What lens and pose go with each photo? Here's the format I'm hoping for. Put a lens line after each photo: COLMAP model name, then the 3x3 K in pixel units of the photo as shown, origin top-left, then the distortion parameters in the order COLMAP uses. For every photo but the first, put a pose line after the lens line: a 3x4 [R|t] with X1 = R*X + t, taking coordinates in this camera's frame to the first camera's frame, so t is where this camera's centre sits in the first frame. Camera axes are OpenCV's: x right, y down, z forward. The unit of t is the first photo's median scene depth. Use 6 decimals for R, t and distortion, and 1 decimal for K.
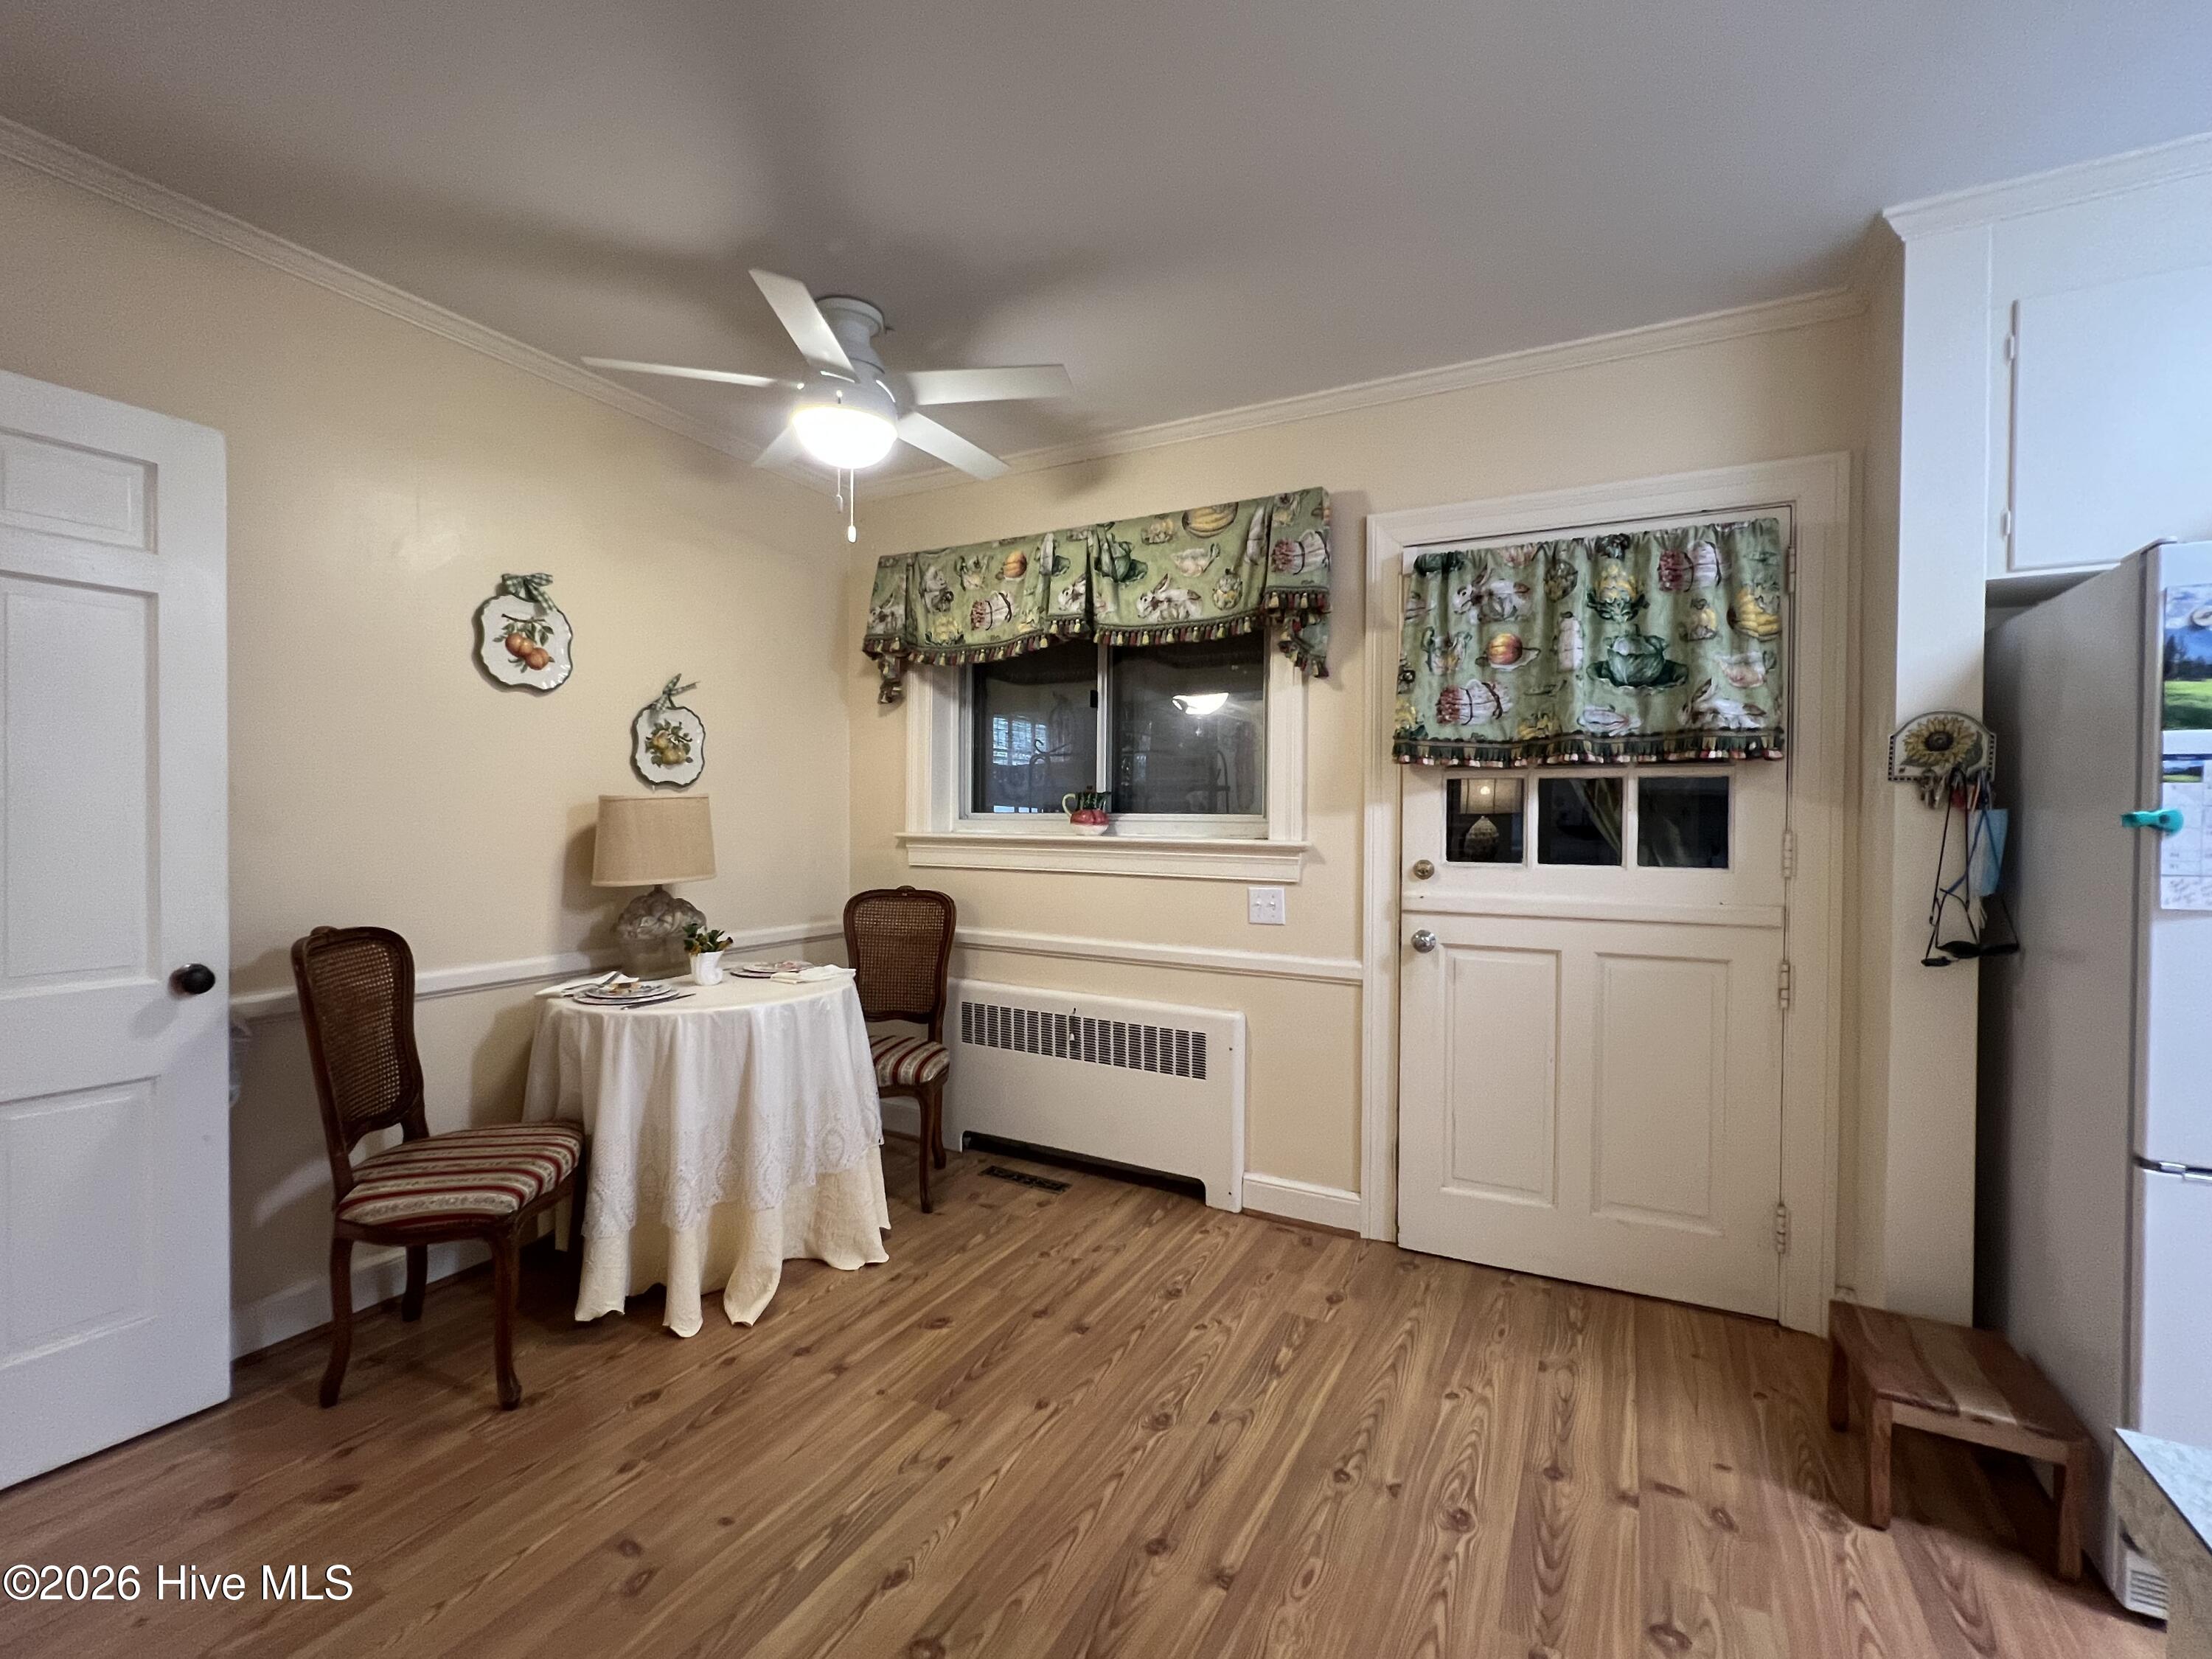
lens RADIAL K [[952.8, 0, 1099.6], [0, 952.8, 828.5], [0, 0, 1]] dist [-0.000347, -0.000339]
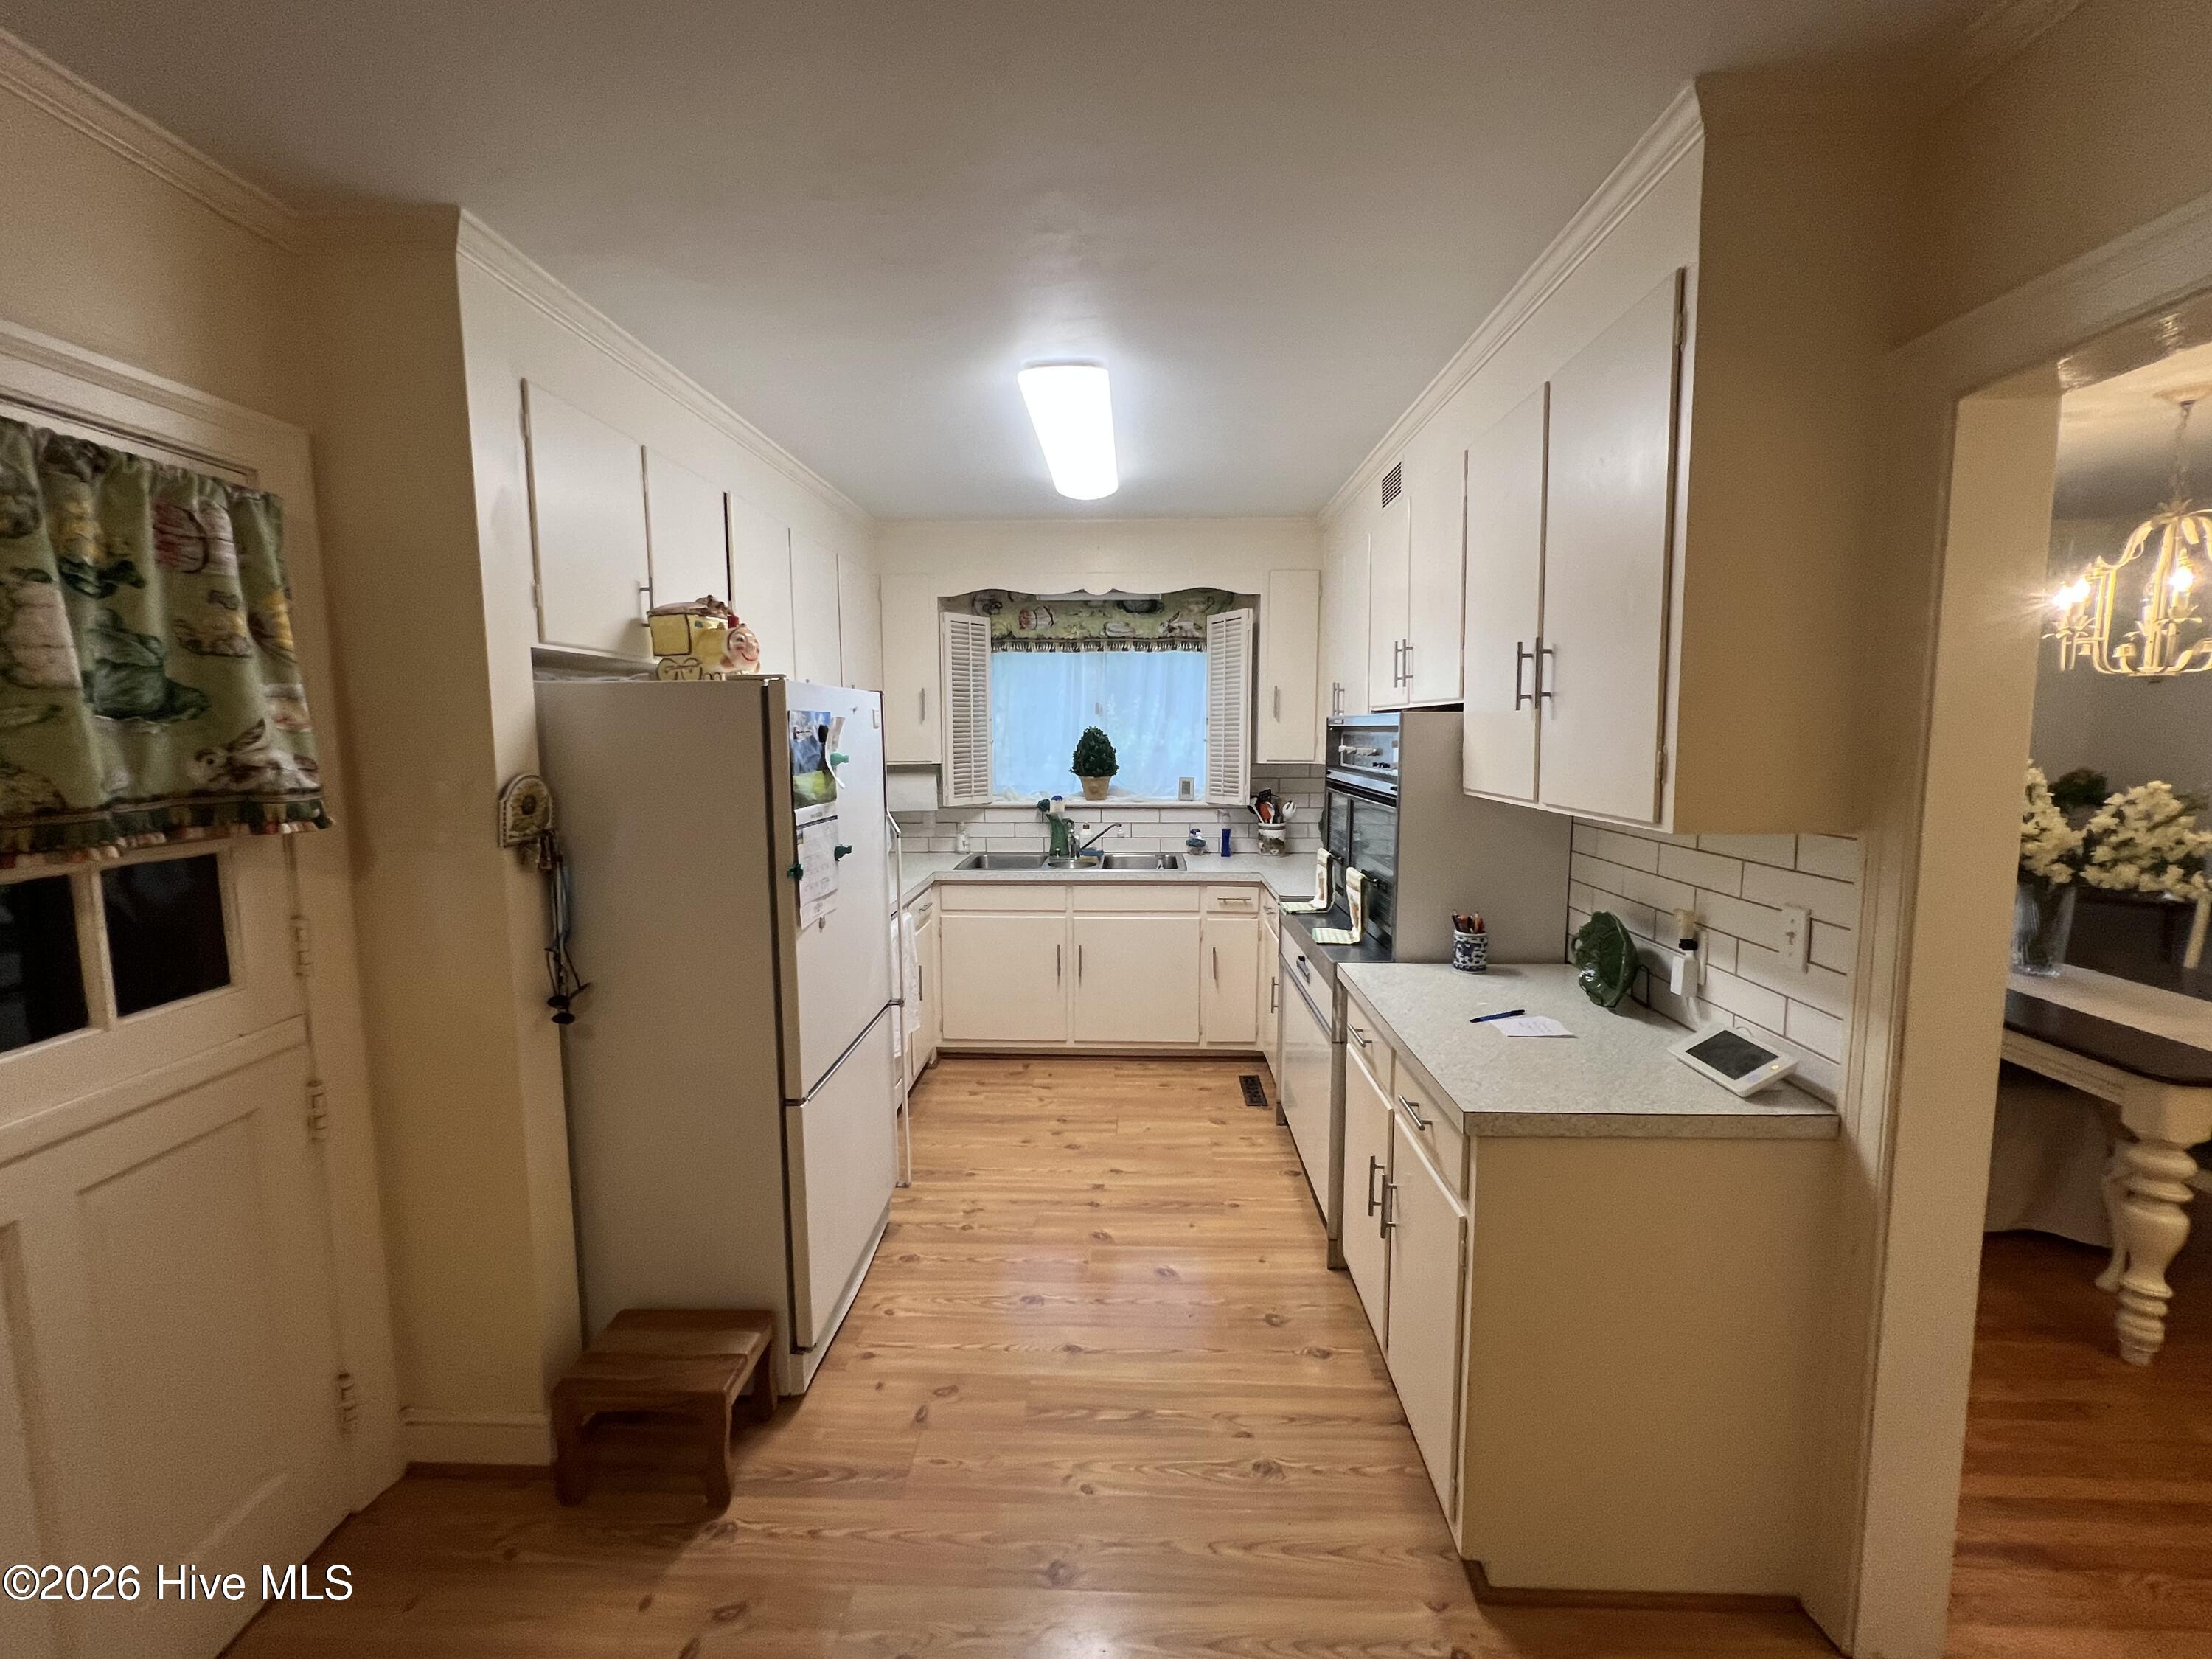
lens RADIAL K [[952.8, 0, 1099.6], [0, 952.8, 828.5], [0, 0, 1]] dist [-0.000347, -0.000339]
pose [[-0.452021, -0.099575, 0.886432, -0.236477], [0.014986, 0.992762, 0.119161, -0.148746], [-0.891881, 0.067147, -0.447257, 0.765279]]
